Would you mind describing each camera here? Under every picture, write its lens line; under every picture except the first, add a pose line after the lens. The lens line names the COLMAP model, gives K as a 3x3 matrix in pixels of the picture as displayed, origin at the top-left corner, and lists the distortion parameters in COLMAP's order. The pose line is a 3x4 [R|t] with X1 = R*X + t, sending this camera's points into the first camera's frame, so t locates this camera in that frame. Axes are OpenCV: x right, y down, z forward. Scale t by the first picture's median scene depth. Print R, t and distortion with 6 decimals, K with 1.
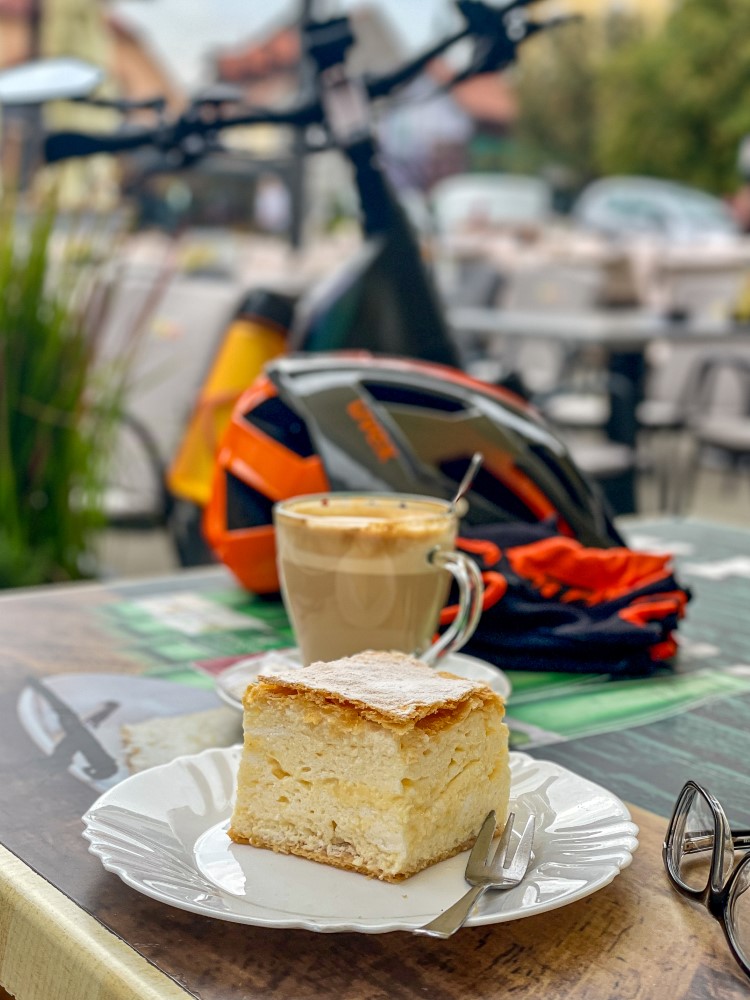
lens RADIAL K [[1485.5, 0, 377.4], [0, 1485.5, 498.6], [0, 0, 1]] dist [0.041620, 0.000000]
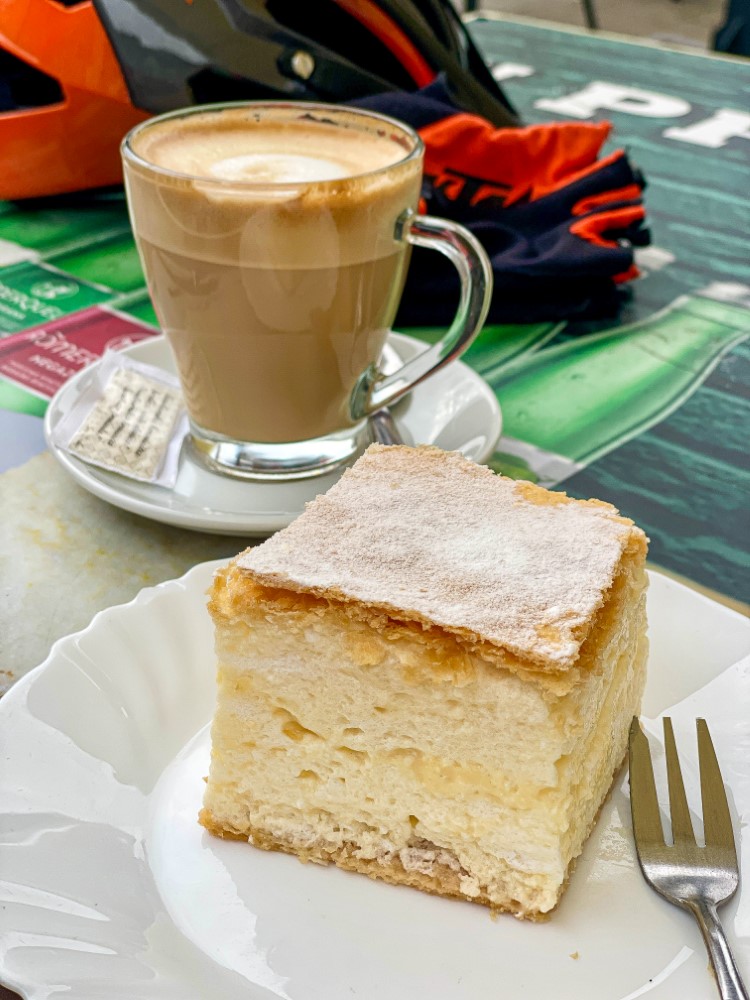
lens RADIAL K [[1485.5, 0, 371.4], [0, 1485.5, 504.8], [0, 0, 1]] dist [0.041620, 0.000000]
pose [[0.972375, -0.115221, 0.203005, -0.145465], [0.035062, 0.931911, 0.360990, -0.097098], [-0.230776, -0.343899, 0.910206, 0.529548]]
